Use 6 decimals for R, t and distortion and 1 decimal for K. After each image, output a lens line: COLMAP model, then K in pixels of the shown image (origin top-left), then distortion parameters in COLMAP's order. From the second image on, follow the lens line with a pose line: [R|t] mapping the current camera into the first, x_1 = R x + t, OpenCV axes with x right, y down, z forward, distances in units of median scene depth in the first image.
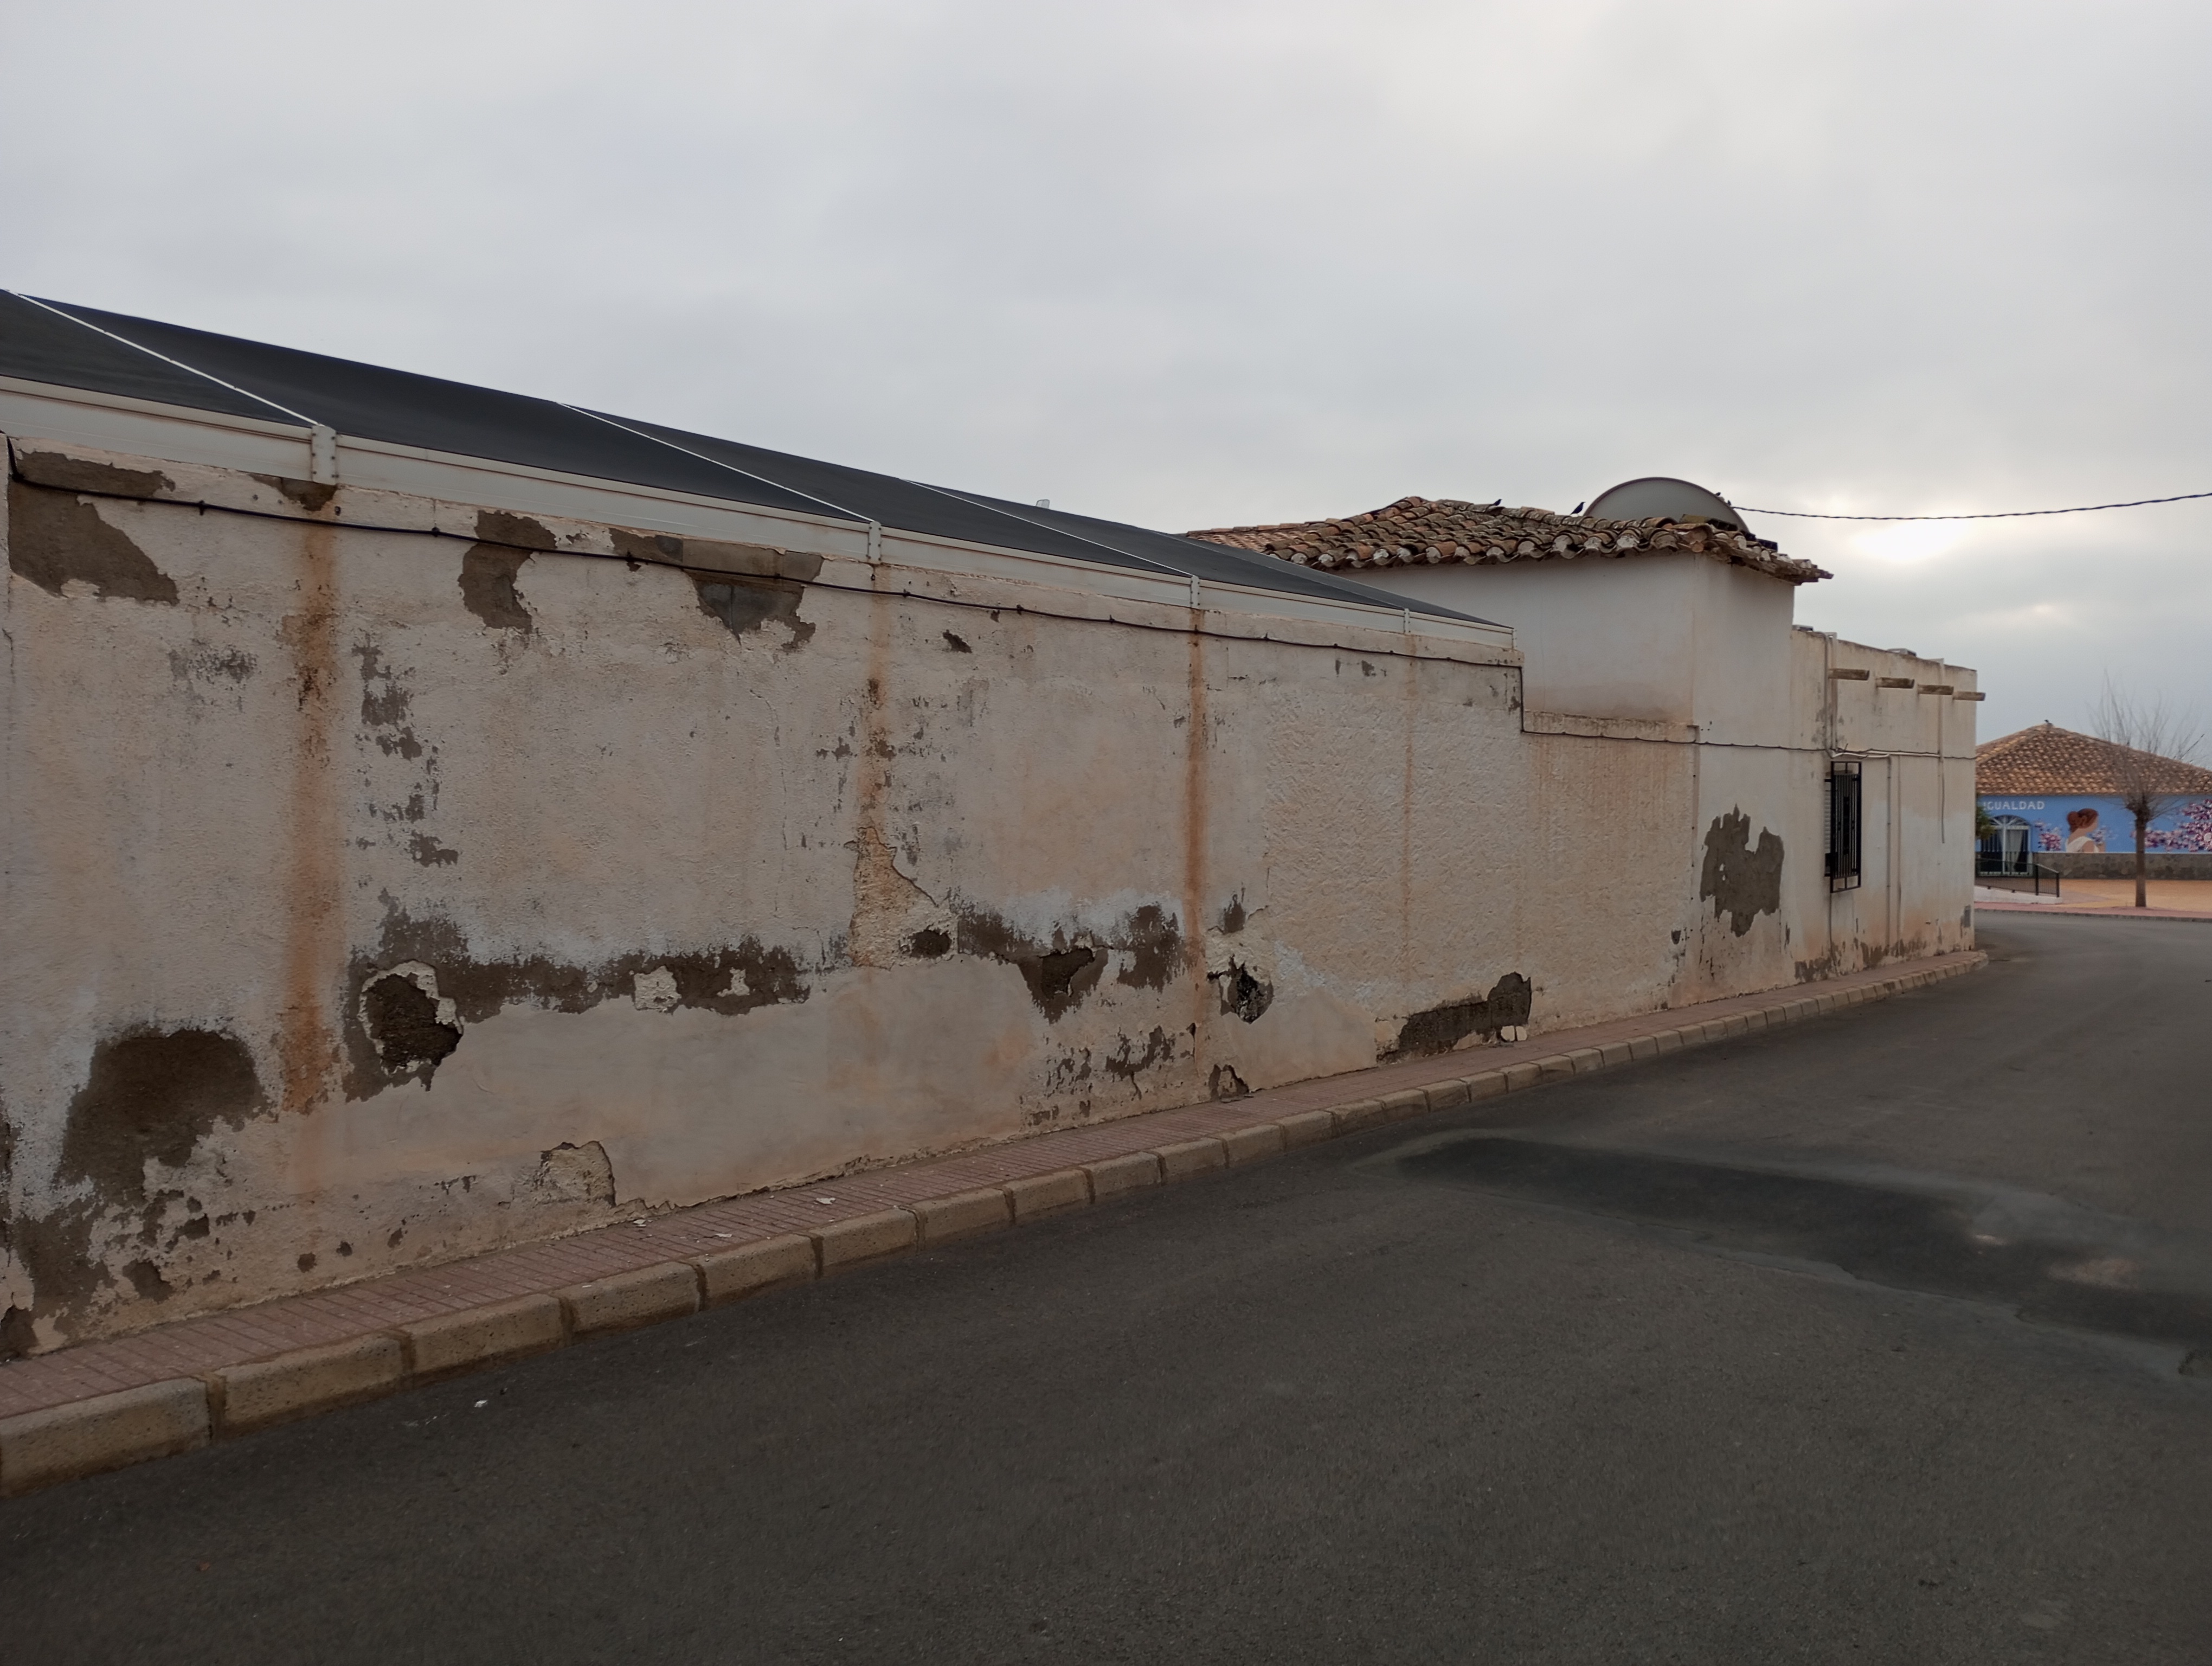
lens RADIAL K [[1864.7, 0, 1146.6], [0, 1864.7, 808.3], [0, 0, 1]] dist [0.054000, -0.058695]
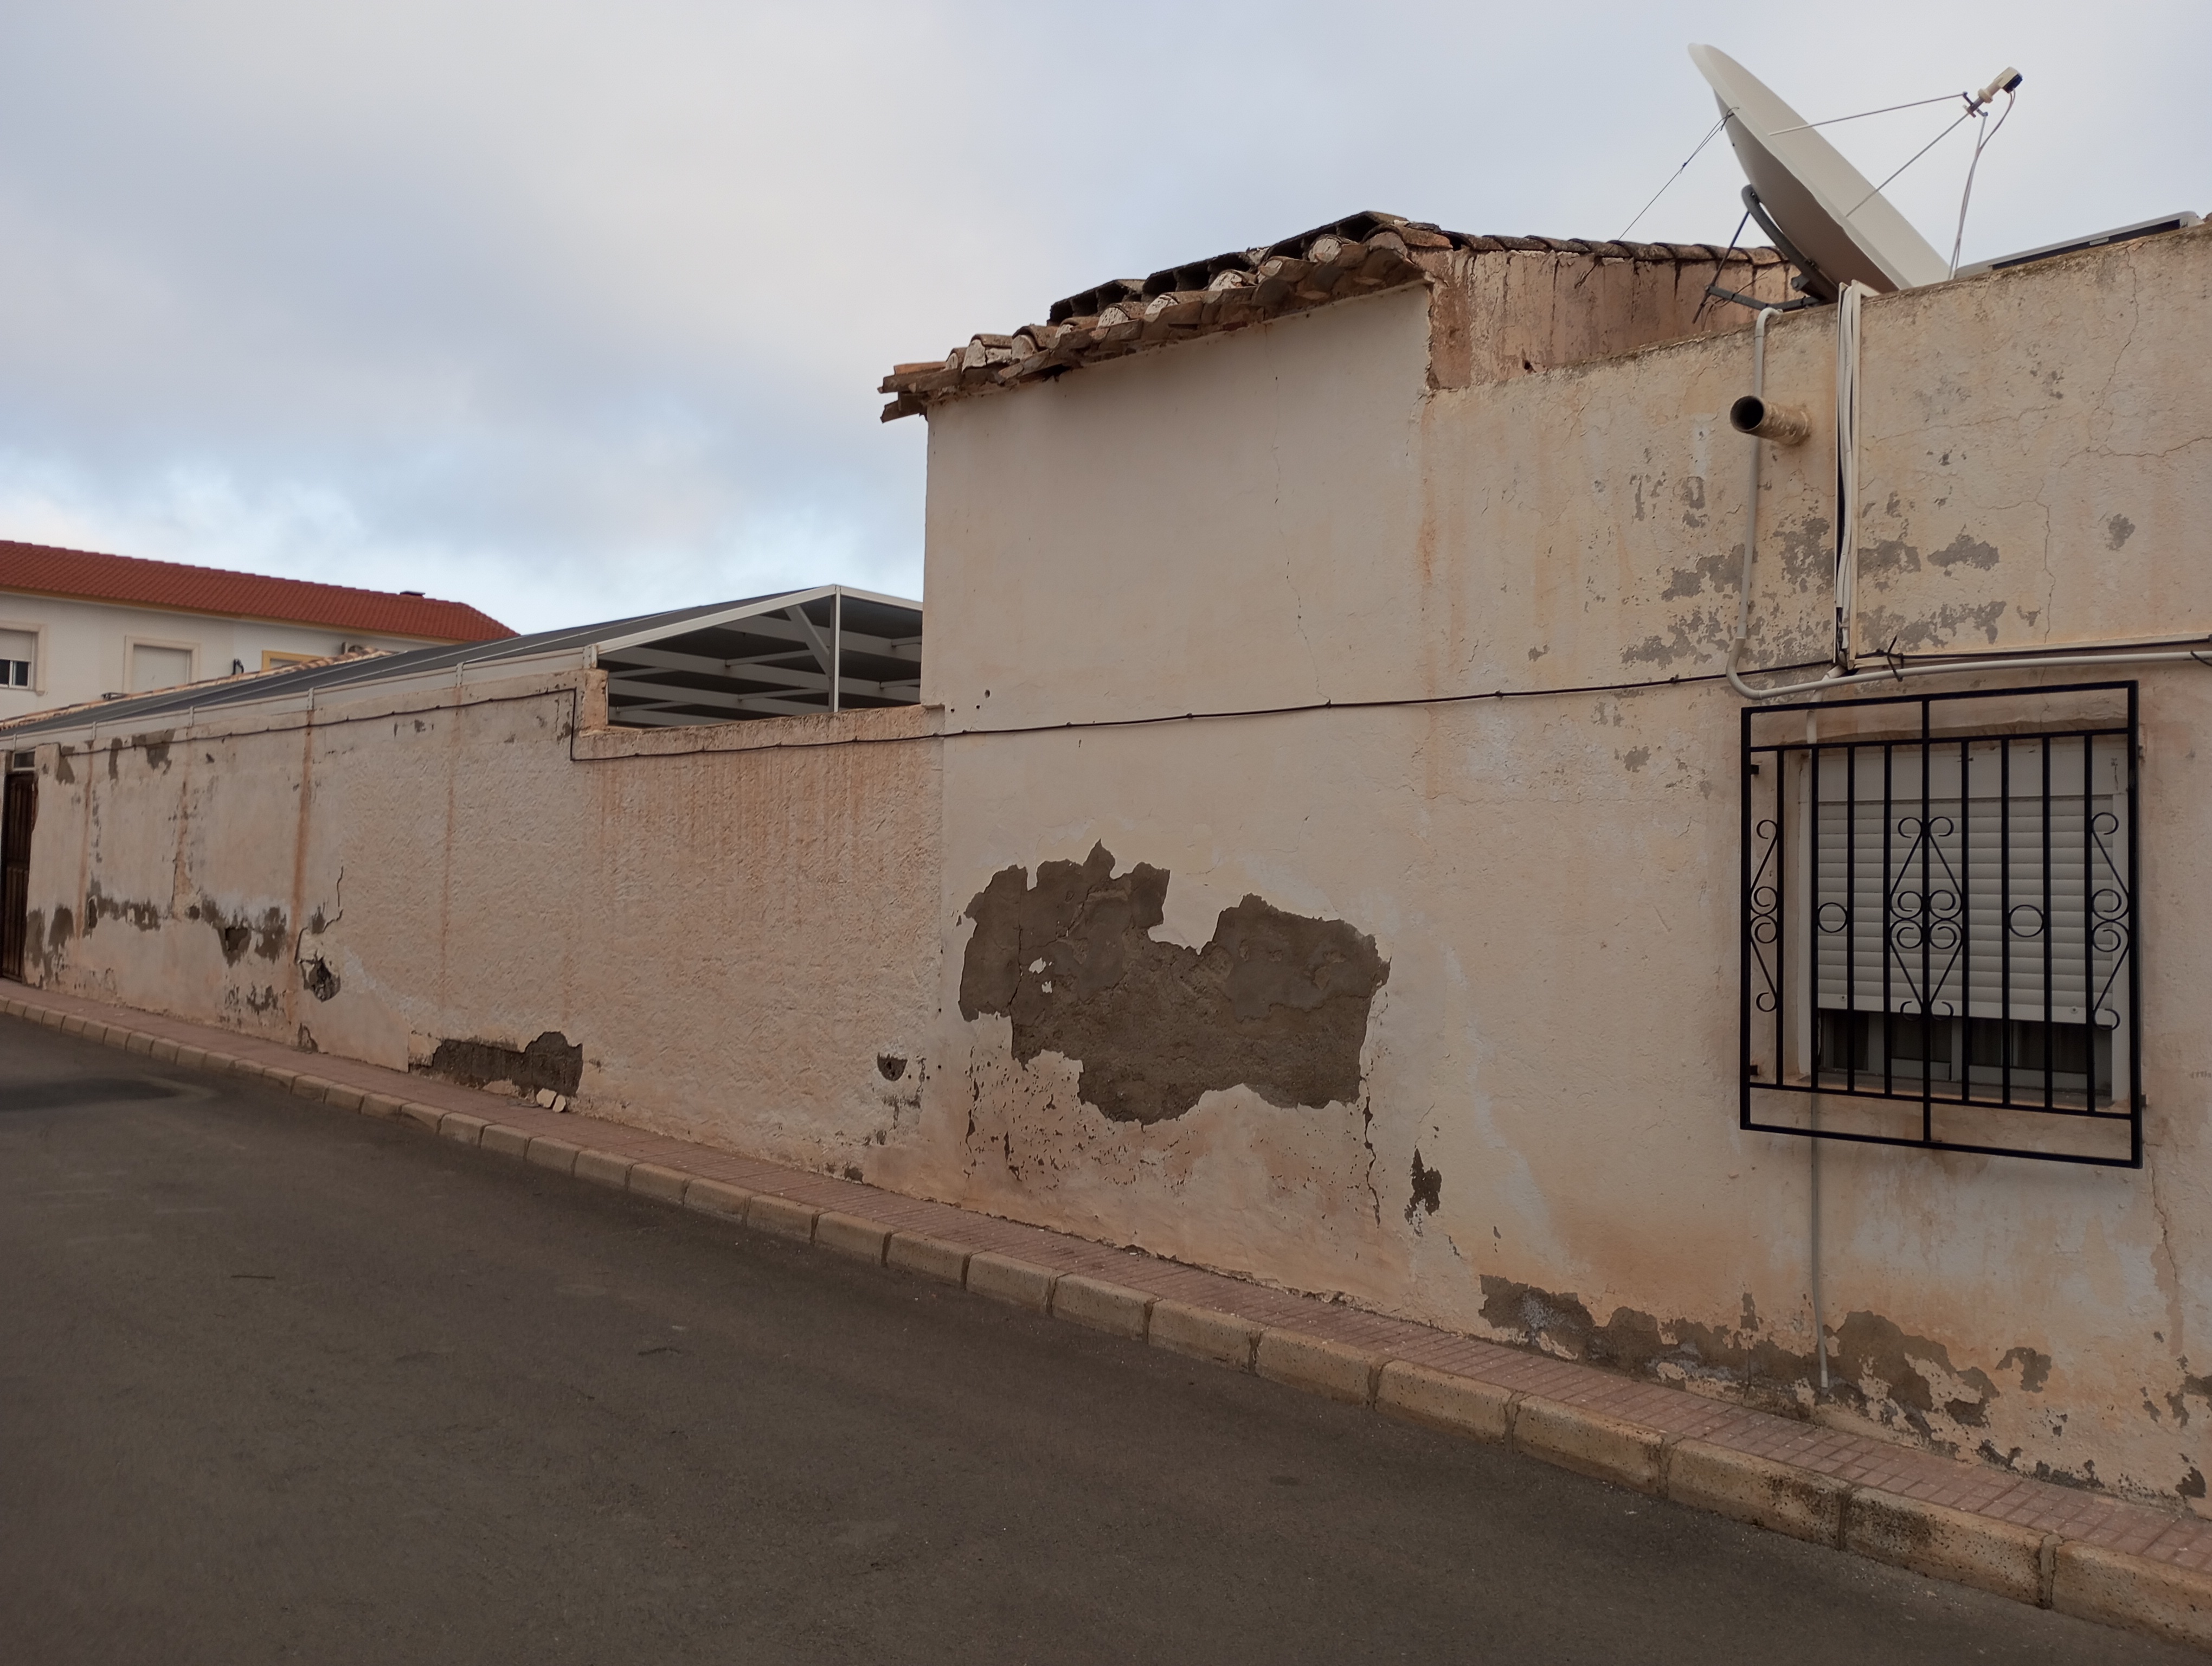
lens RADIAL K [[1864.7, 0, 1112.8], [0, 1864.7, 797.7], [0, 0, 1]] dist [0.054000, -0.058695]
pose [[-0.173896, -0.053155, -0.983328, 1.627756], [-0.028713, 0.998391, -0.048891, 0.020040], [0.984345, 0.019732, -0.175142, 2.230176]]
